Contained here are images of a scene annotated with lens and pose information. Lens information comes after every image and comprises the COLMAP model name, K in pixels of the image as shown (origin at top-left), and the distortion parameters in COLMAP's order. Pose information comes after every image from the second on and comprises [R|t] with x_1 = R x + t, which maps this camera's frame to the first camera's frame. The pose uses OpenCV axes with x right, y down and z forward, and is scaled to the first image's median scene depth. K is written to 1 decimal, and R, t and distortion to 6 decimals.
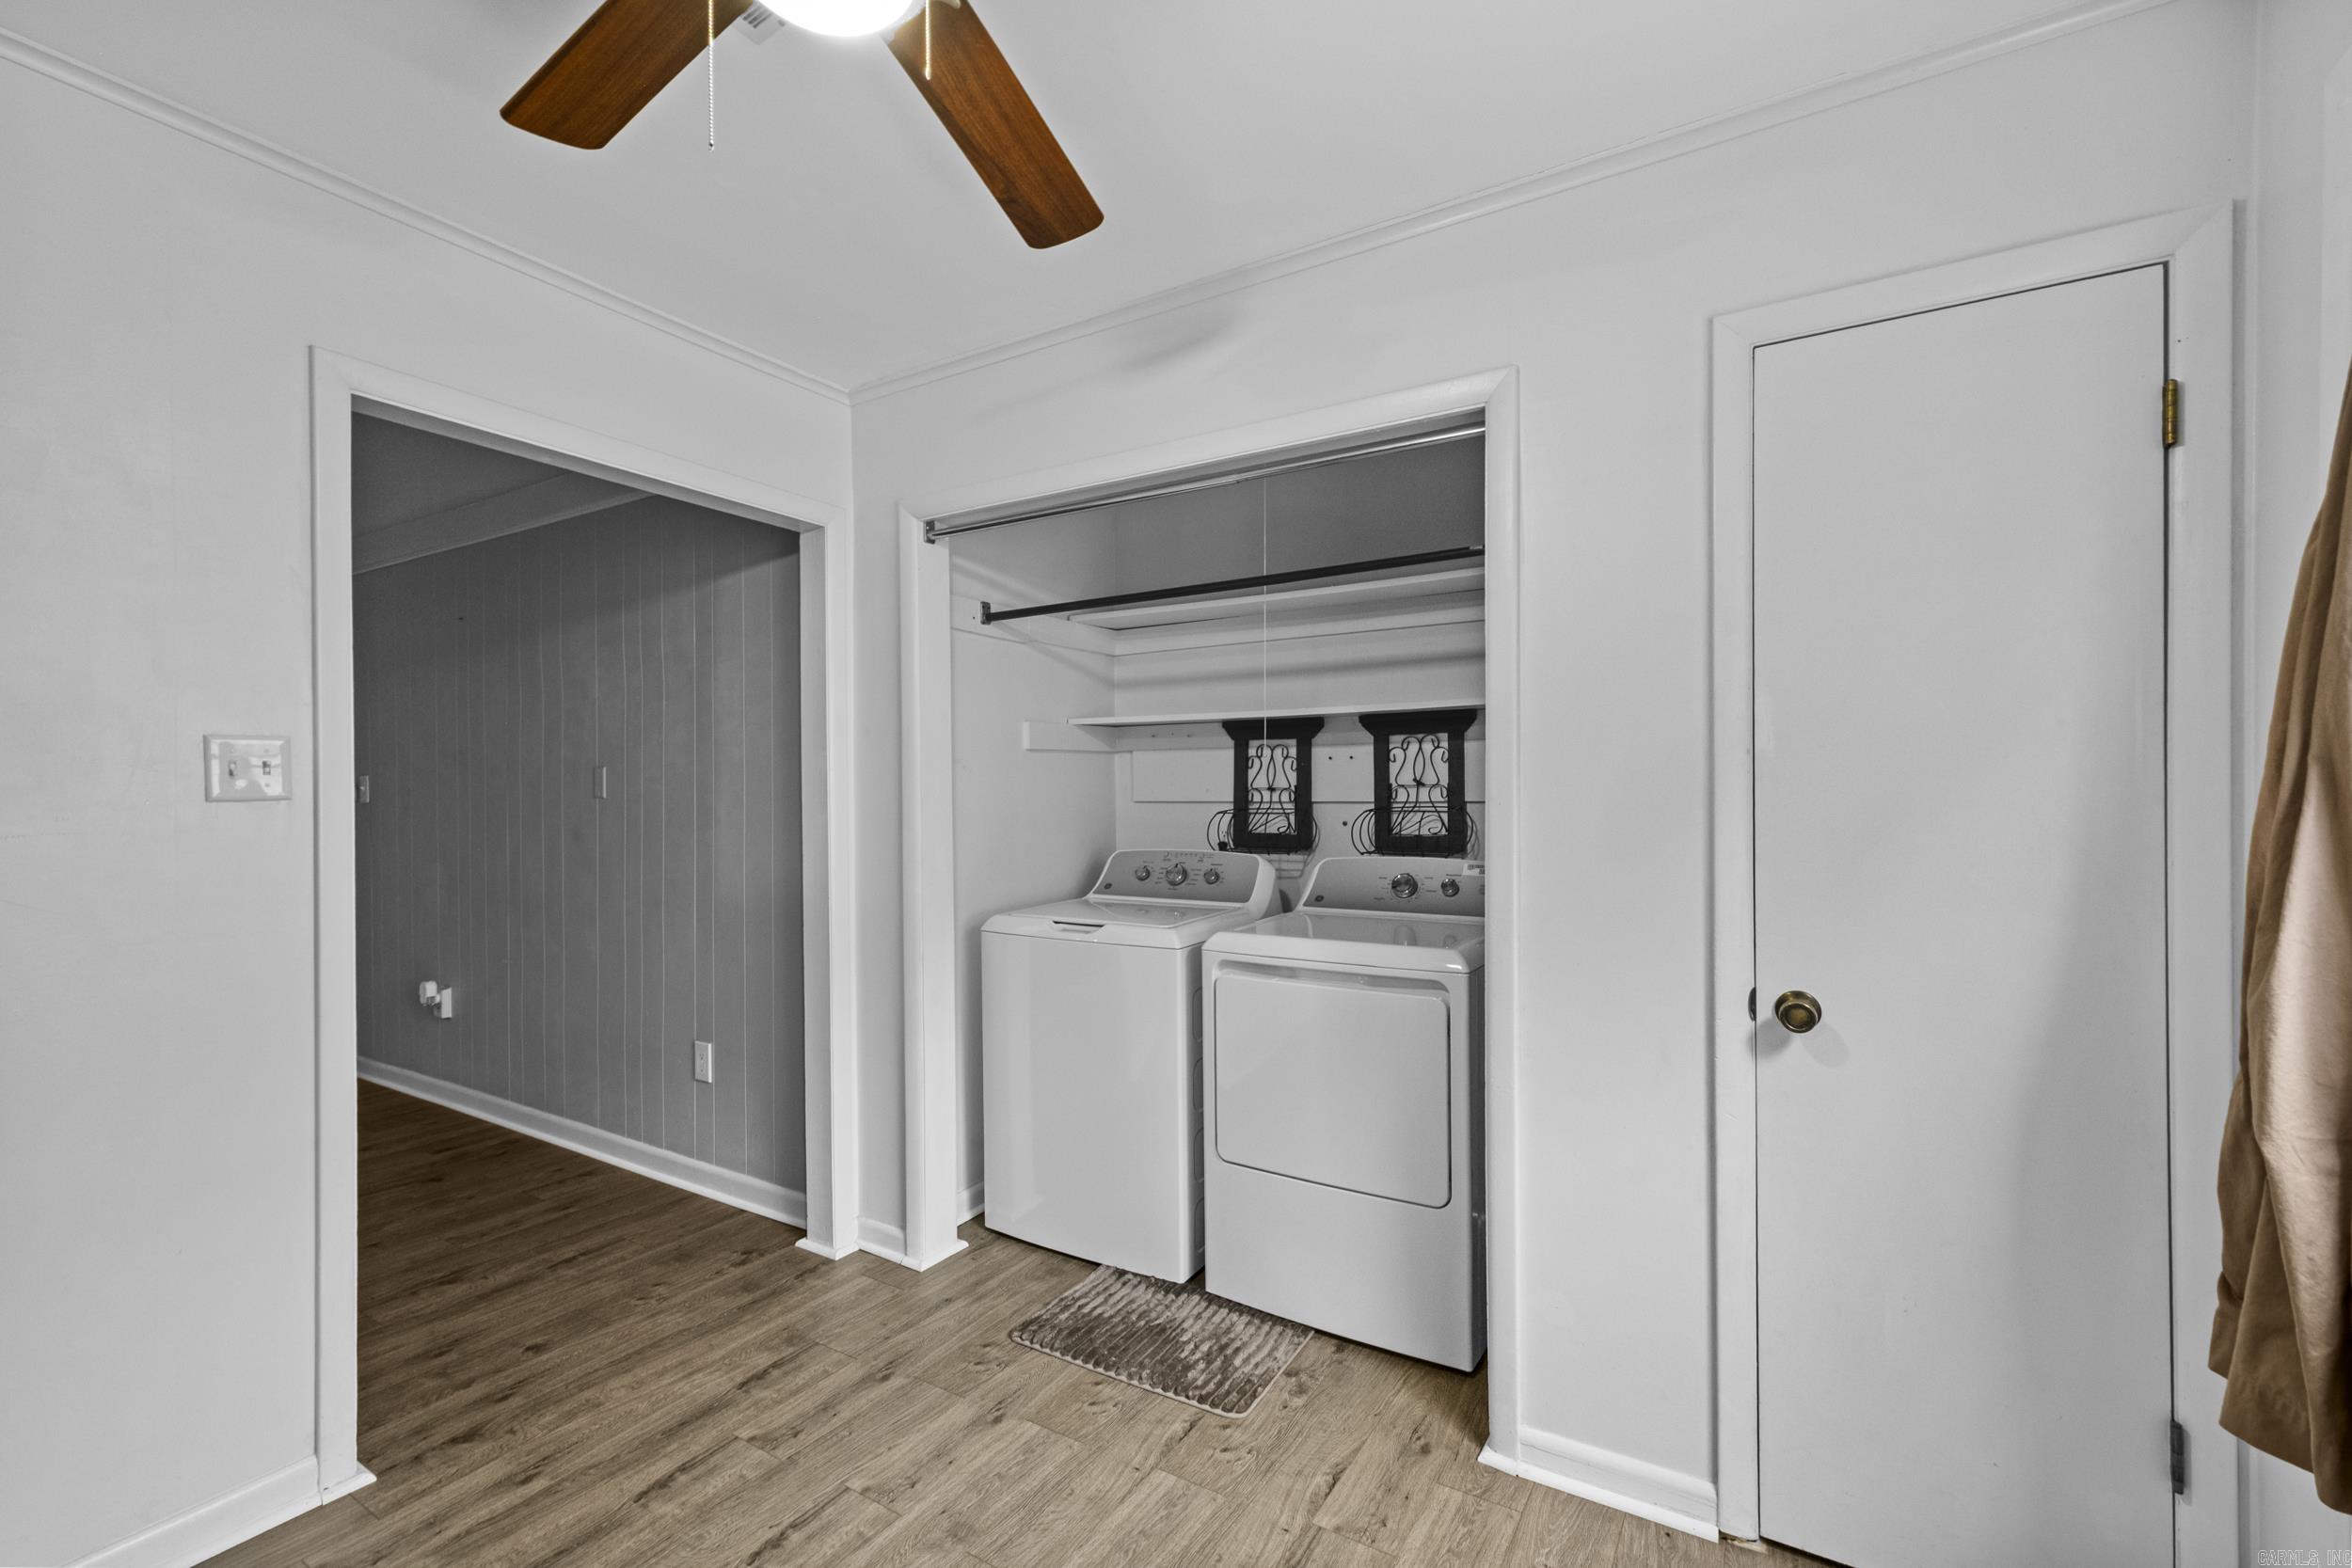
lens RADIAL K [[1019.6, 0, 1140.4], [0, 1019.6, 800.6], [0, 0, 1]] dist [-0.002580, 0.000415]
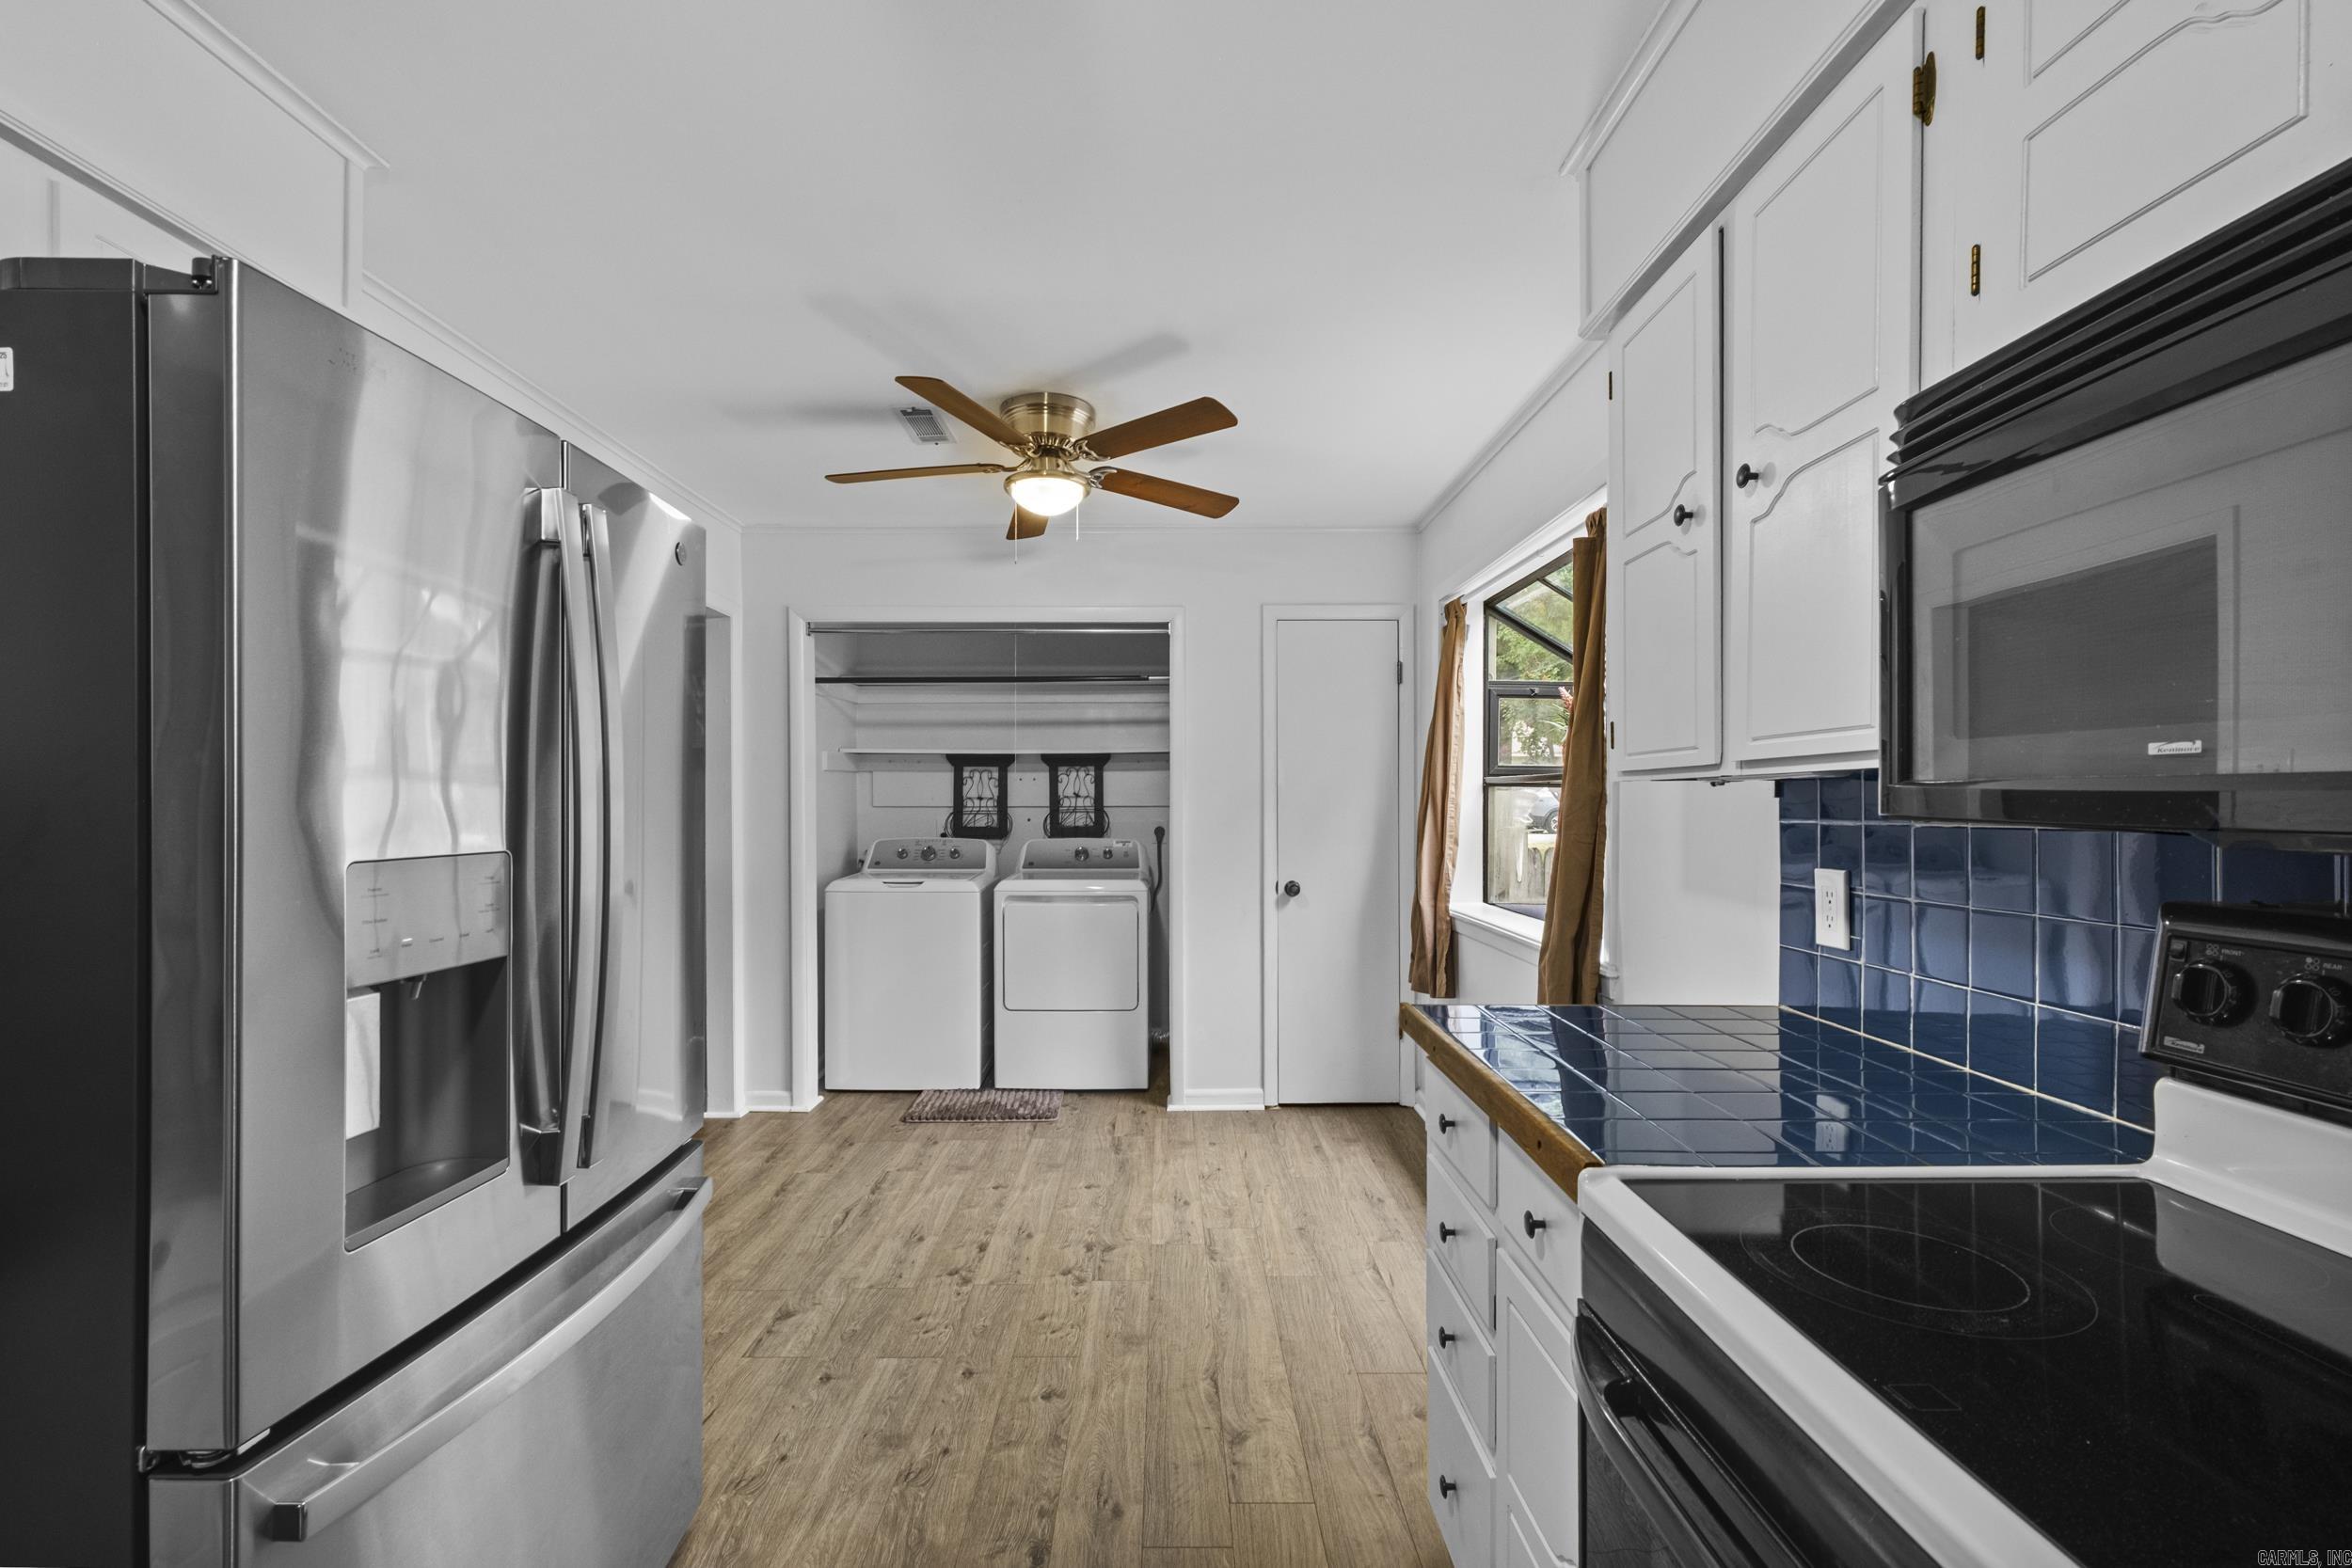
lens RADIAL K [[1019.6, 0, 1138.8], [0, 1019.6, 803.2], [0, 0, 1]] dist [-0.002580, 0.000415]
pose [[0.854463, 0.003884, 0.519497, -0.549300], [-0.000866, 0.999981, -0.006051, 0.005741], [-0.519511, 0.004721, 0.854451, -0.532389]]
